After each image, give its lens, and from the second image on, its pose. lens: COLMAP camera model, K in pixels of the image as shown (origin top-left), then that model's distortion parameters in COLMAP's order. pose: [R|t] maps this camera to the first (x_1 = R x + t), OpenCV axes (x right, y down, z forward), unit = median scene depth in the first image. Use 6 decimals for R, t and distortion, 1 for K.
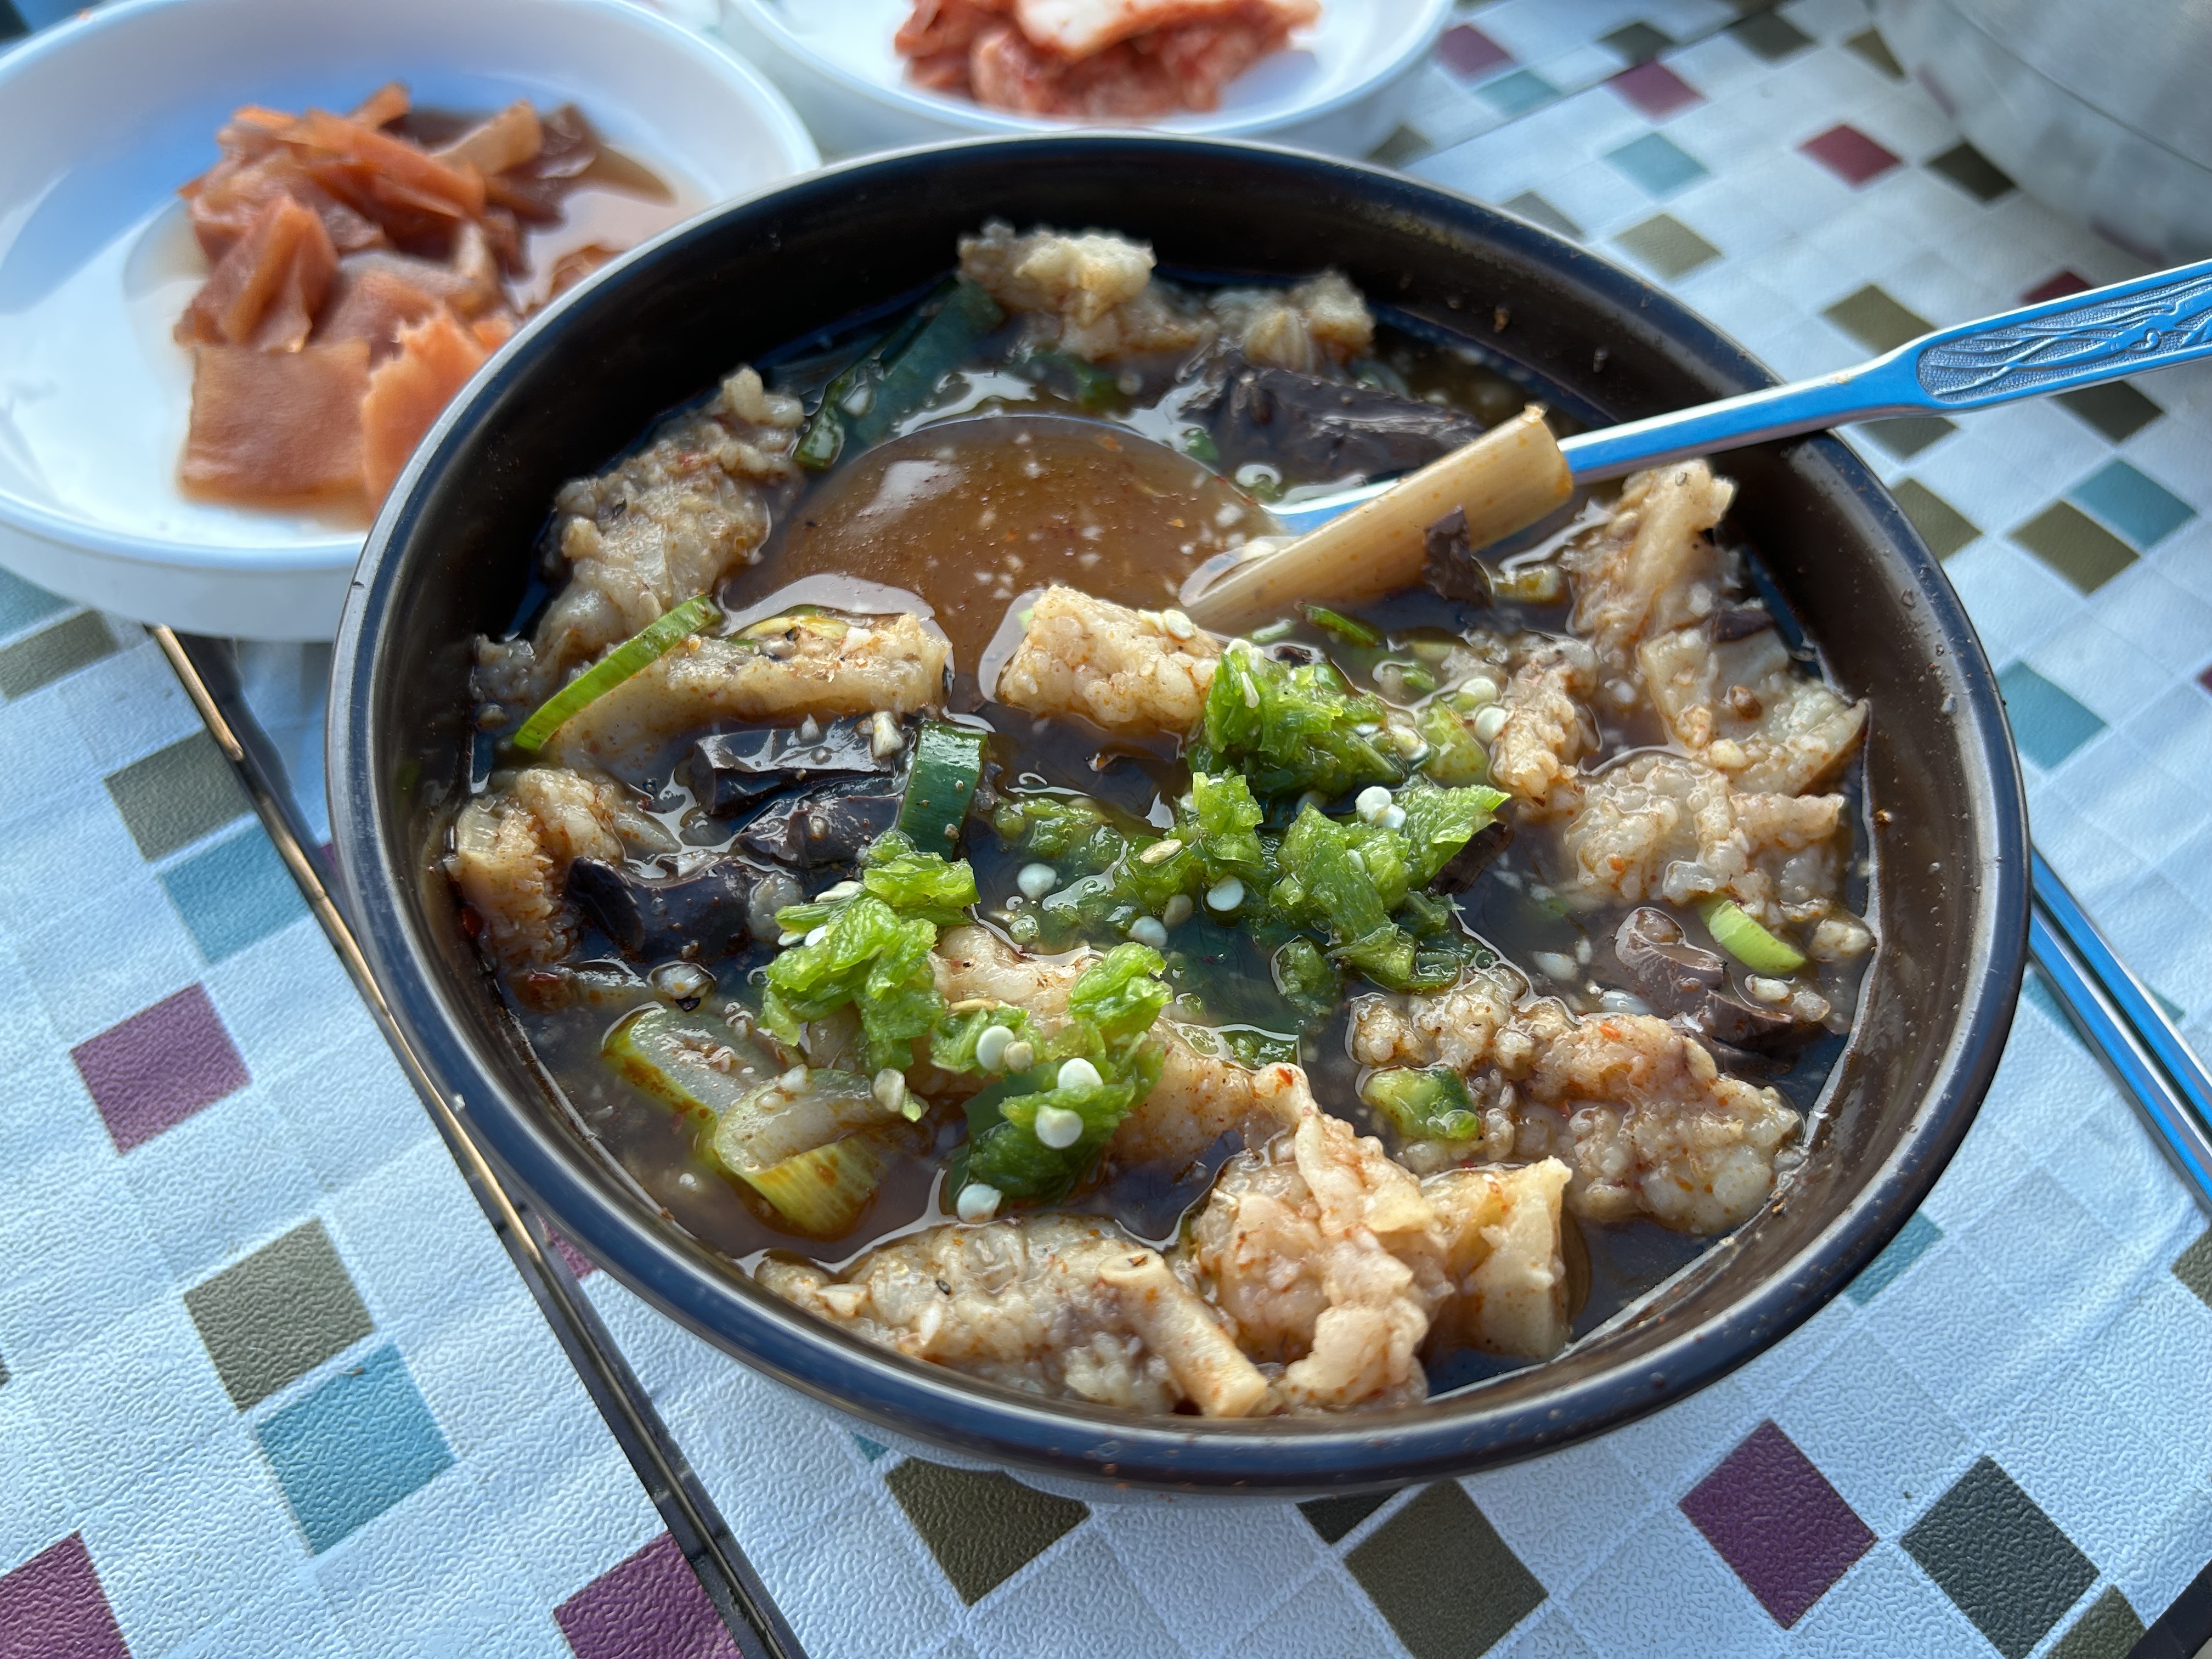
lens RADIAL K [[1699.6, 0, 1106.0], [0, 1699.6, 829.5], [0, 0, 1]] dist [-0.001290, -0.001497]
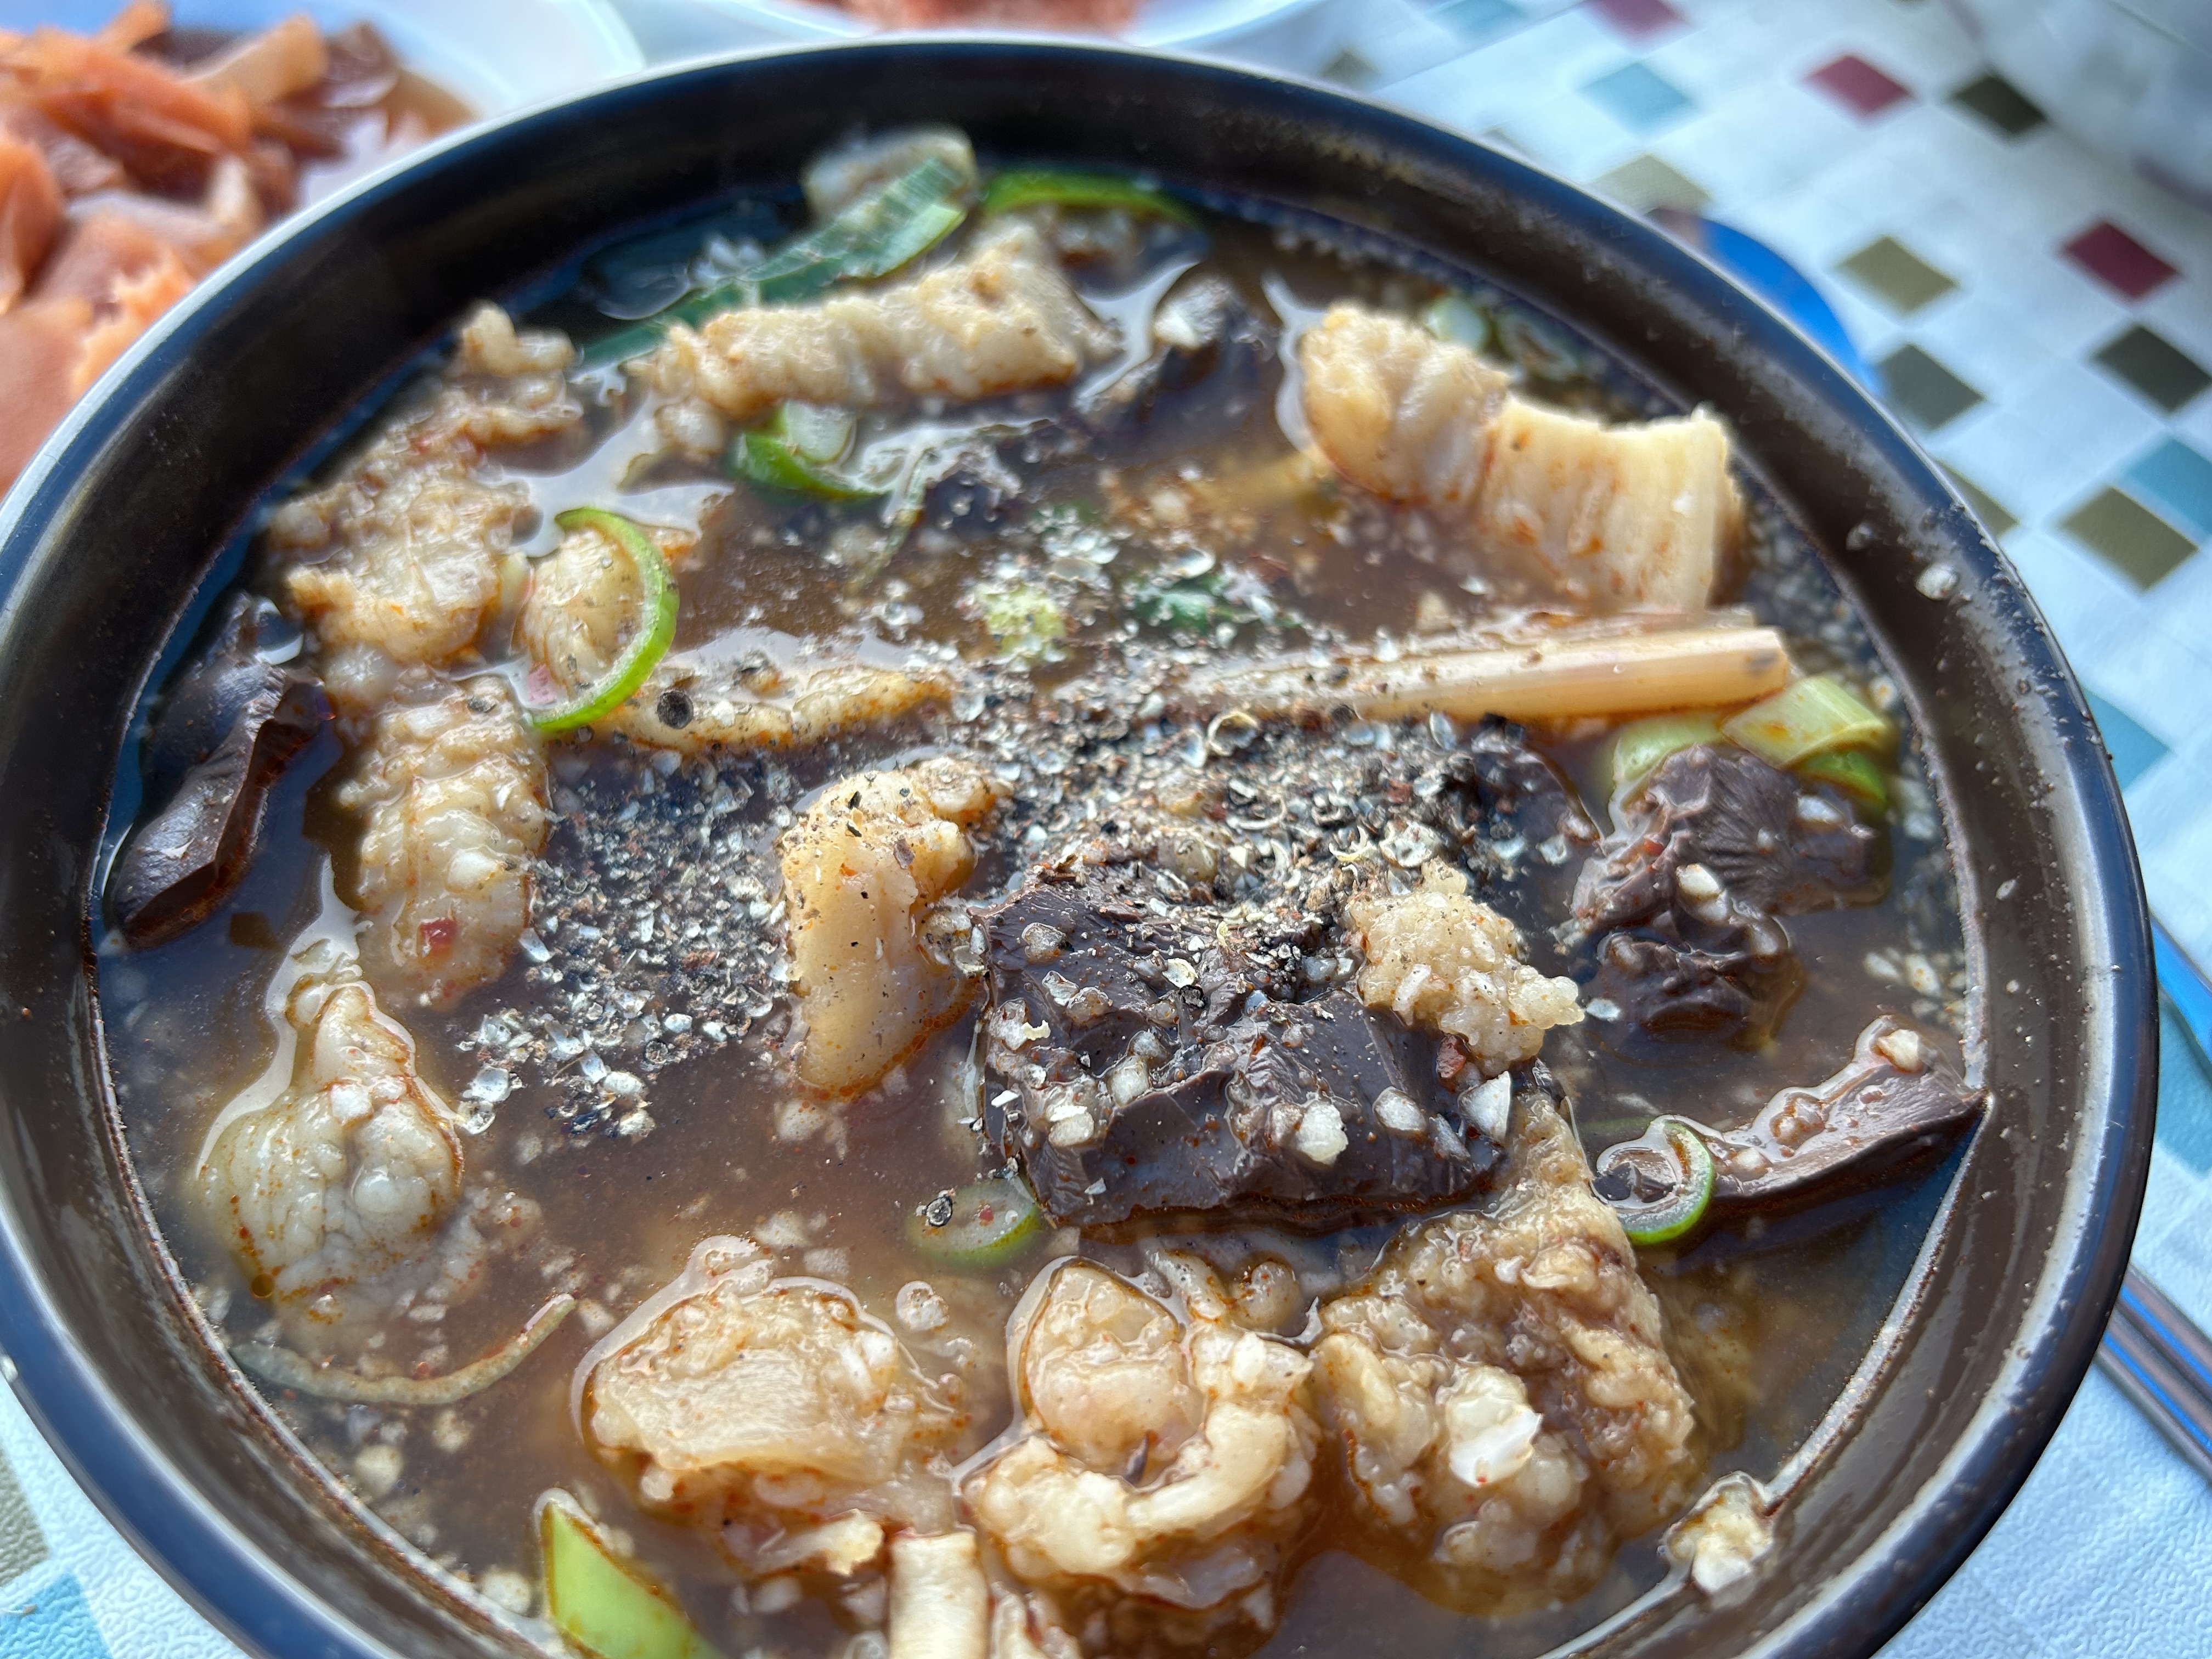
lens RADIAL K [[1671.7, 0, 1106.0], [0, 1671.7, 829.5], [0, 0, 1]] dist [0.054565, -0.081879]
pose [[0.999754, -0.008245, 0.020587, 0.038900], [0.007844, 0.999779, 0.019485, -0.044684], [-0.020743, -0.019319, 0.999598, 0.174655]]
